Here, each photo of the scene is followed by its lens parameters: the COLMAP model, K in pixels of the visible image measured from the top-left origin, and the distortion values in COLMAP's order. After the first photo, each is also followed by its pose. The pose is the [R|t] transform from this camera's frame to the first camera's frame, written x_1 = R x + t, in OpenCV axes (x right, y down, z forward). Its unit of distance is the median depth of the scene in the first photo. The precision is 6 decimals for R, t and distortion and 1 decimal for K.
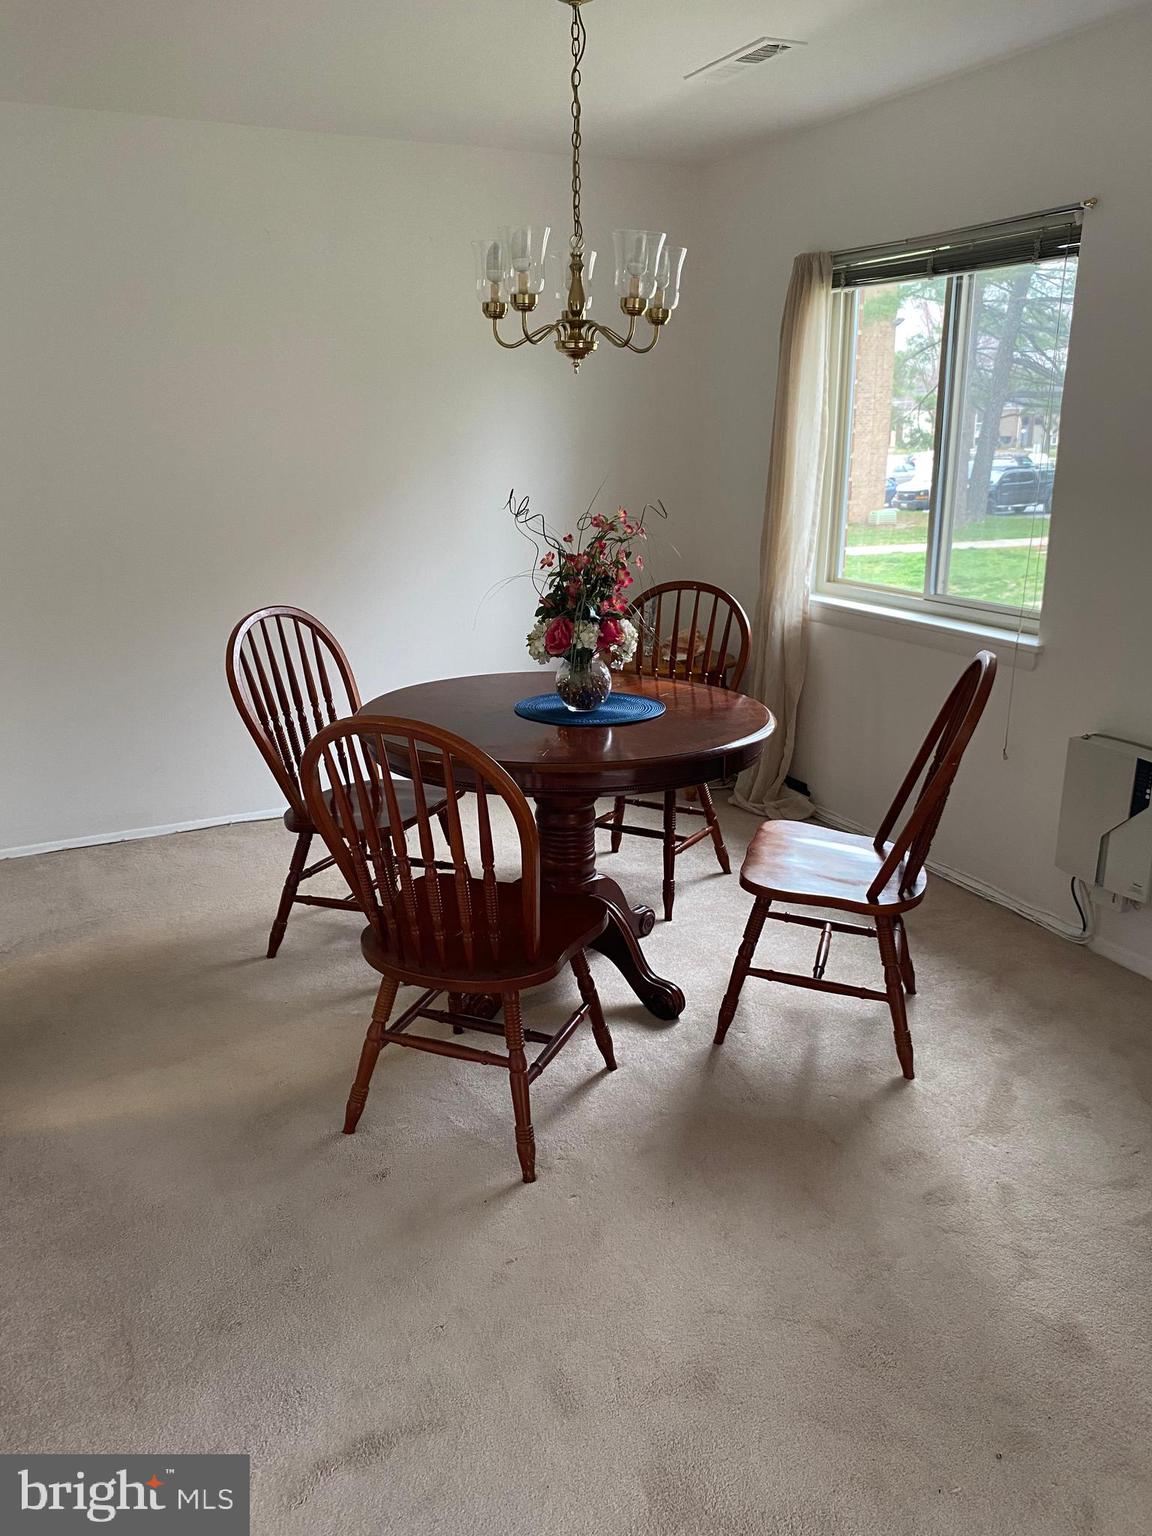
lens RADIAL K [[1183.0, 0, 574.5], [0, 1183.0, 759.5], [0, 0, 1]] dist [0.096939, -0.184159]
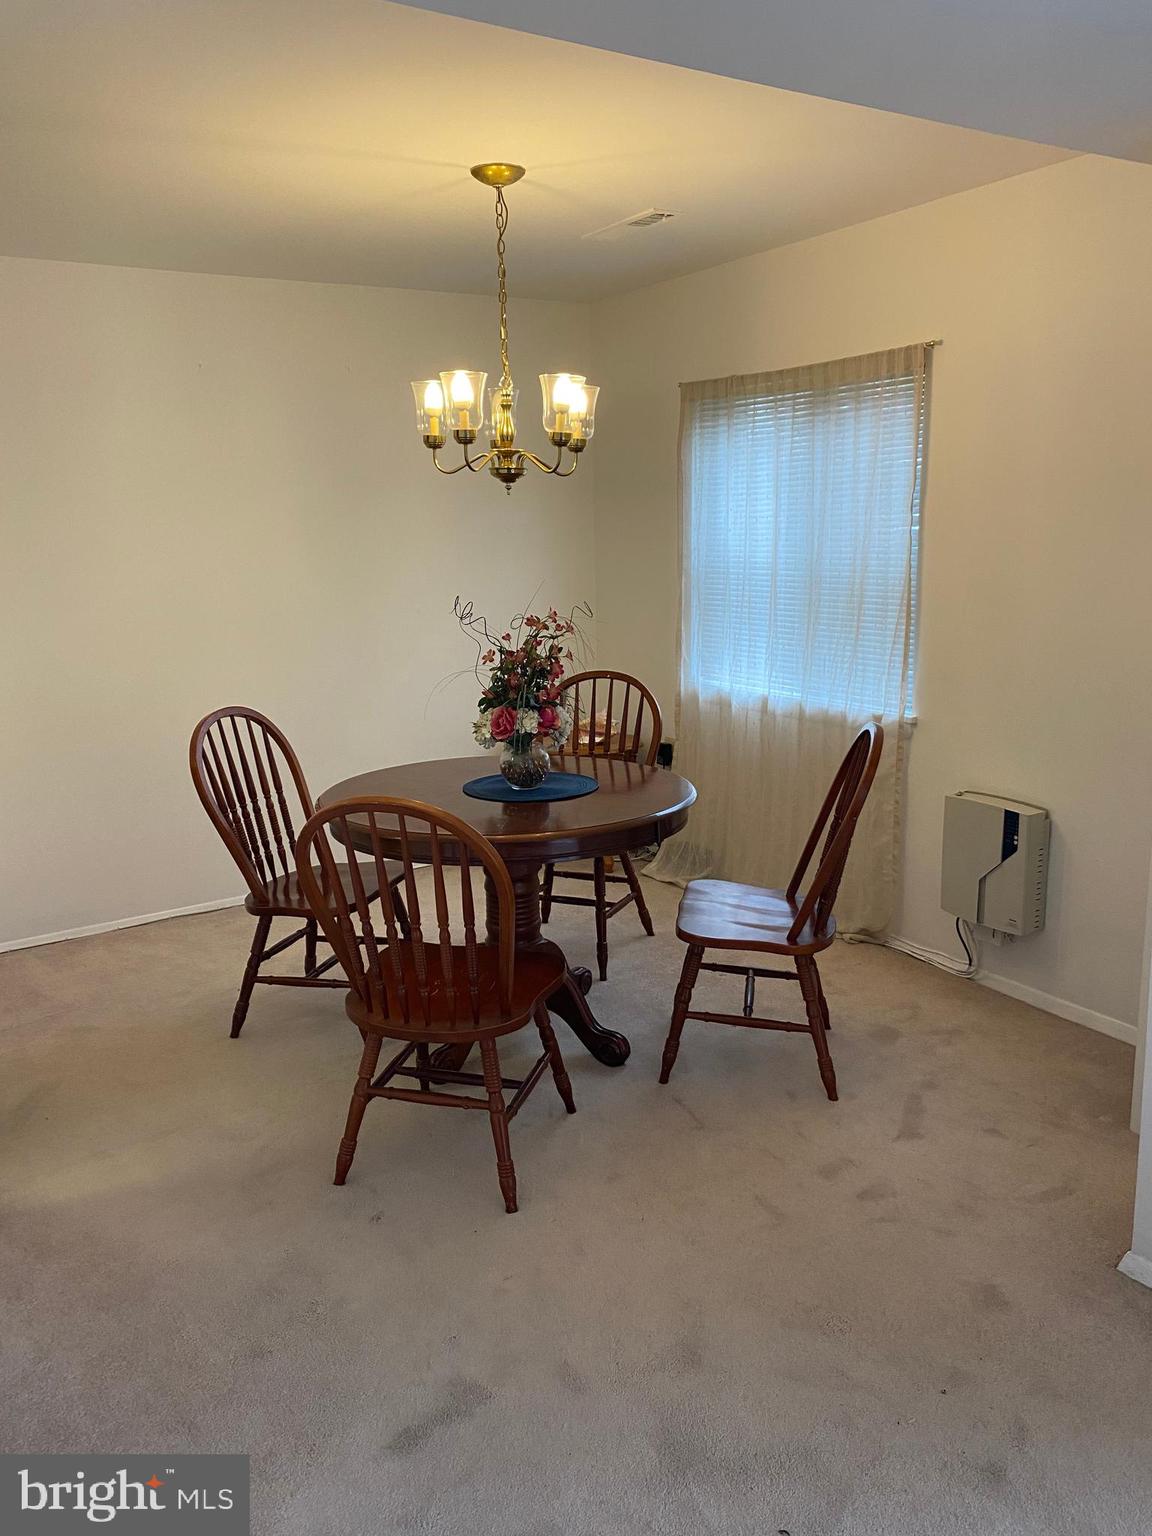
lens RADIAL K [[1194.3, 0, 574.5], [0, 1194.3, 757.9], [0, 0, 1]] dist [0.140501, -0.283669]
pose [[0.993423, -0.041604, 0.106677, -0.067247], [0.049621, 0.996050, -0.073637, 0.015119], [-0.103192, 0.078446, 0.991563, -0.125877]]
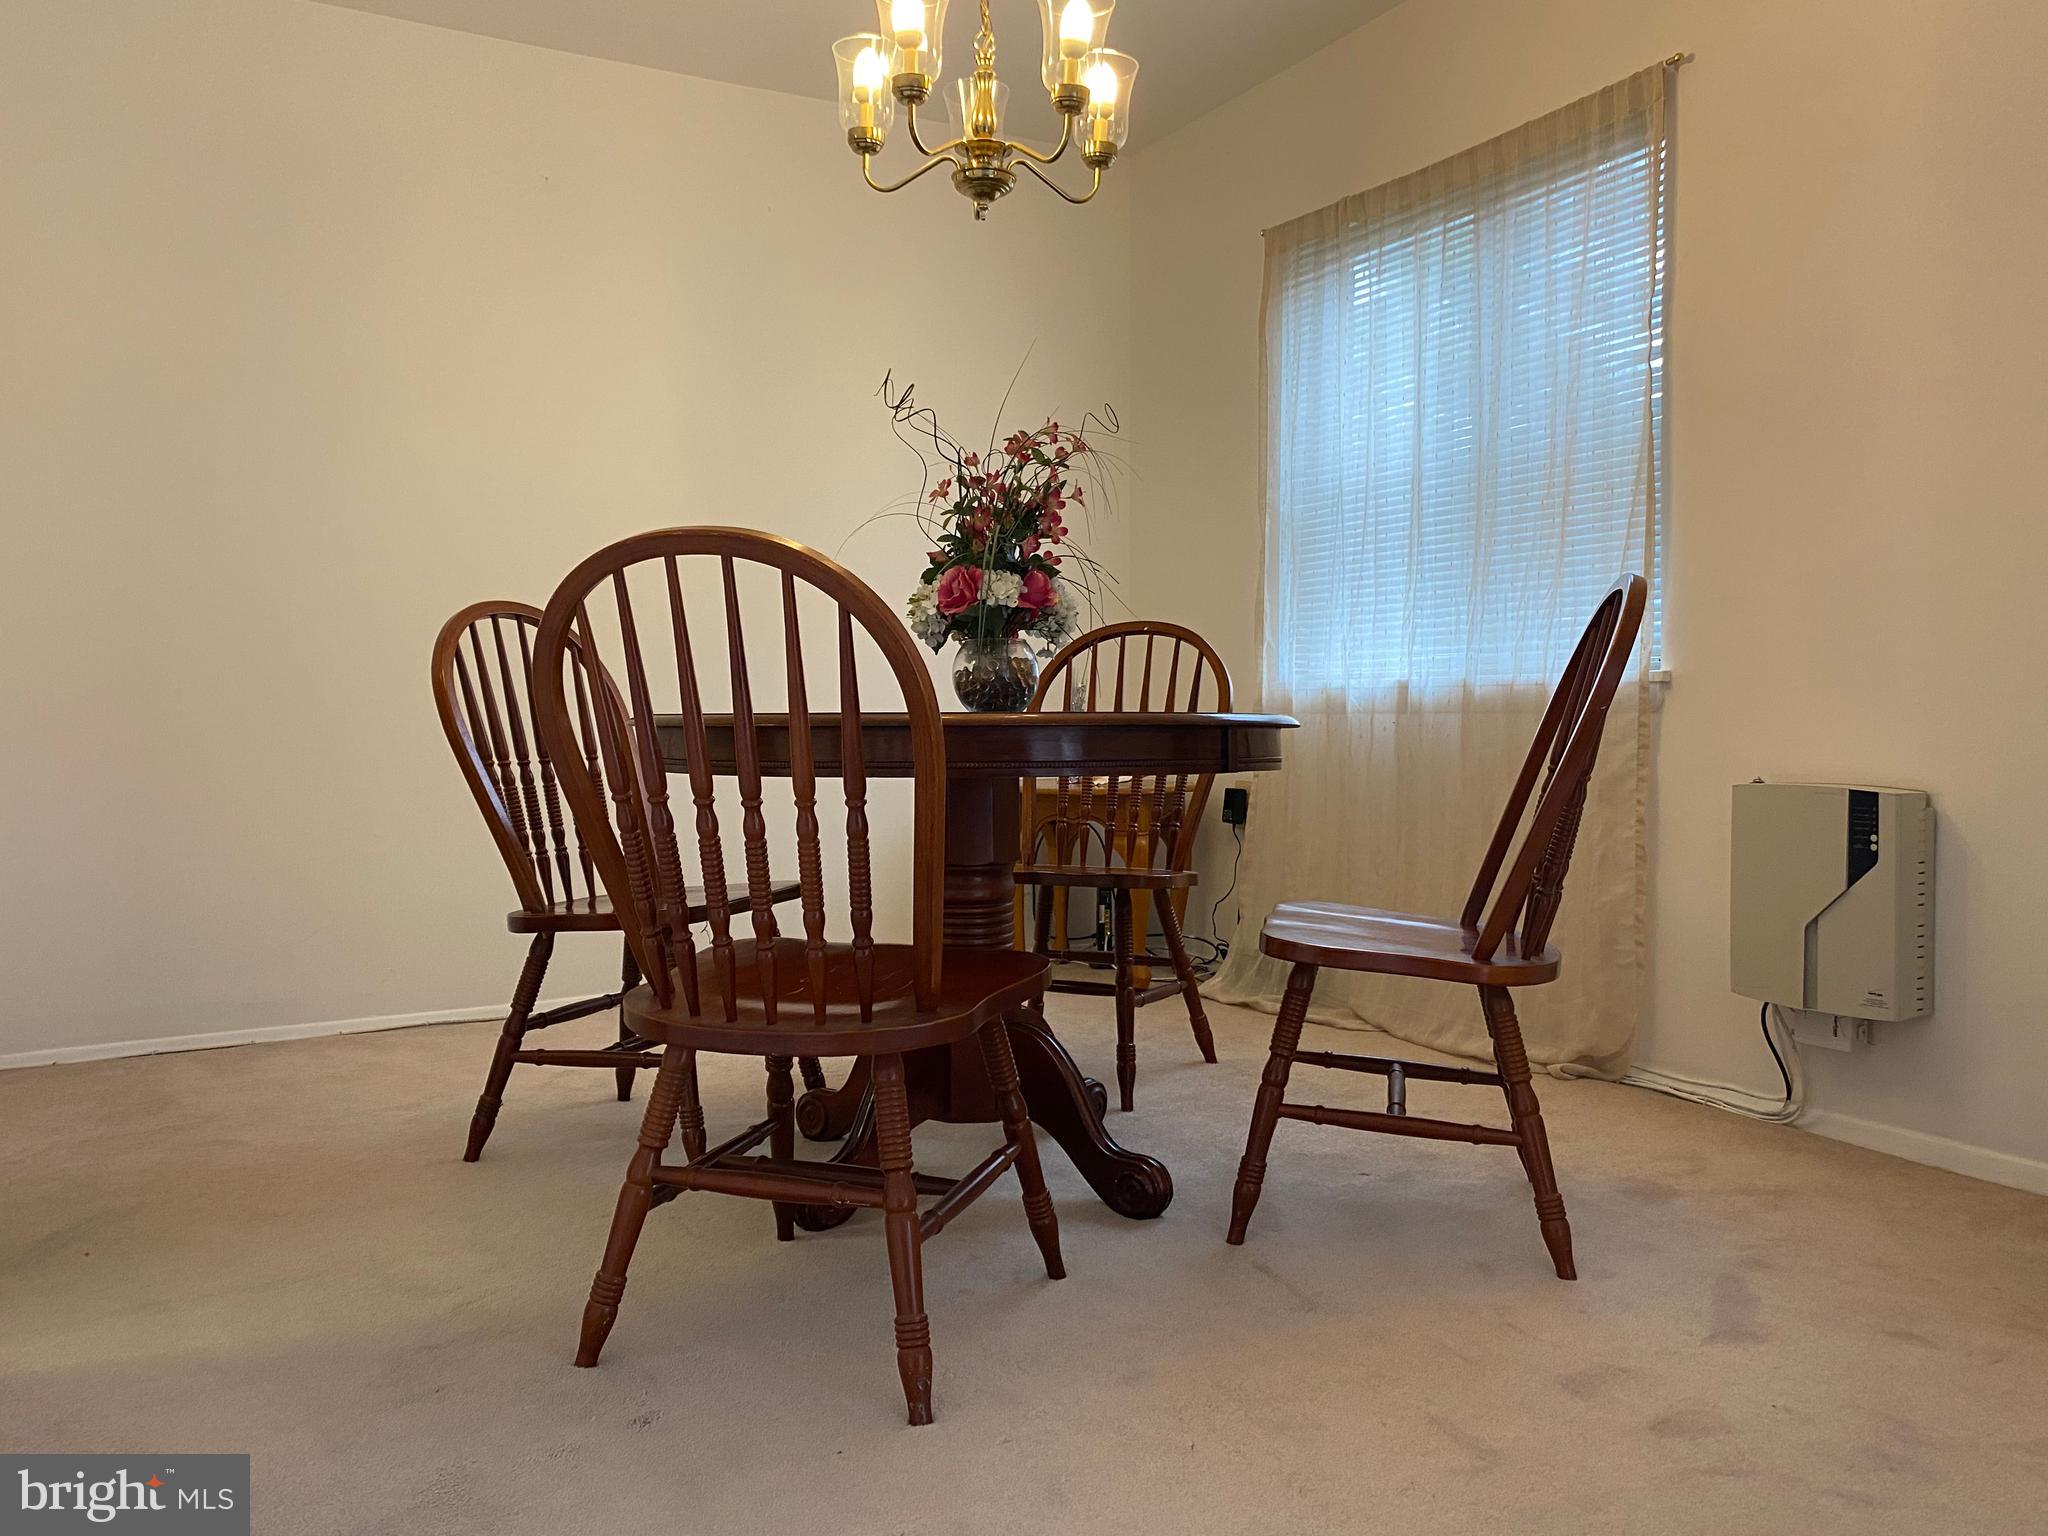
lens RADIAL K [[1582.3, 0, 1016.4], [0, 1582.3, 745.7], [0, 0, 1]] dist [0.048132, -0.055705]
pose [[0.998600, 0.001084, 0.052877, -0.027042], [0.012577, 0.966241, -0.257334, 0.197467], [-0.051371, 0.257639, 0.964875, 0.186344]]
